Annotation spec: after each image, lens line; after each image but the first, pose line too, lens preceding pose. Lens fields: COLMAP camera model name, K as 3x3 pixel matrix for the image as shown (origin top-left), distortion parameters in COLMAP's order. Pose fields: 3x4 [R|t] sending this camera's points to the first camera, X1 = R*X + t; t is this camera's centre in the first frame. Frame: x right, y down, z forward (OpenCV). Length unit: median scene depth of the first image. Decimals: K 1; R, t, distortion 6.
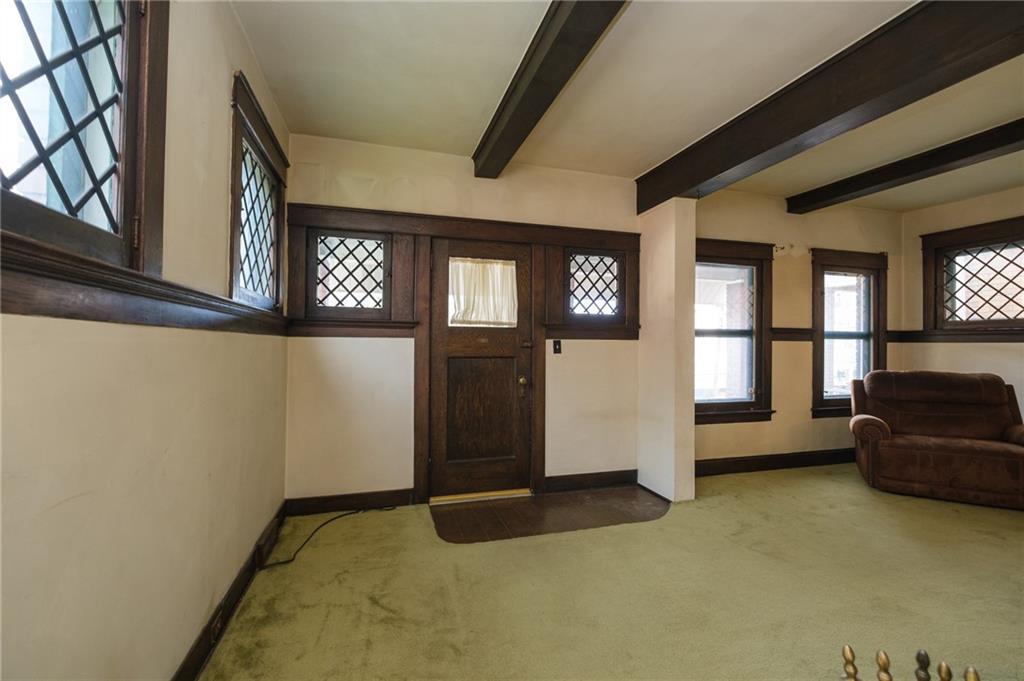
lens RADIAL K [[449.8, 0, 511.2], [0, 449.8, 340.5], [0, 0, 1]] dist [-0.011991, -0.000574]
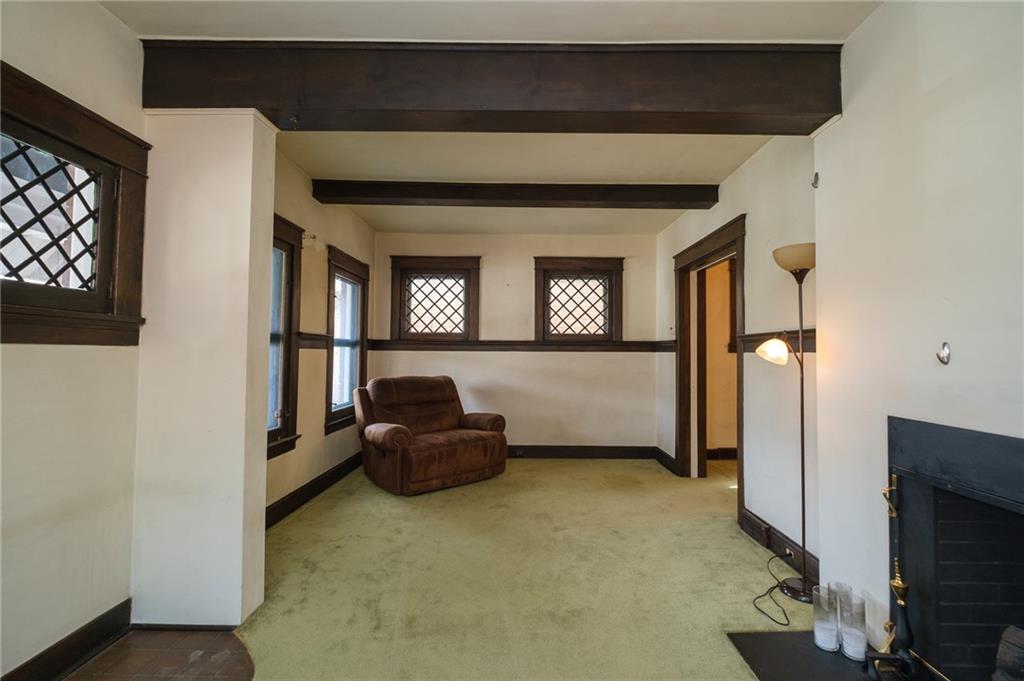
lens RADIAL K [[449.8, 0, 520.1], [0, 449.8, 339.0], [0, 0, 1]] dist [-0.011991, -0.000574]
pose [[0.282386, 0.025238, 0.958969, -0.086690], [-0.011623, 0.999670, -0.022887, -0.002559], [-0.959231, -0.004683, 0.282586, 0.429722]]
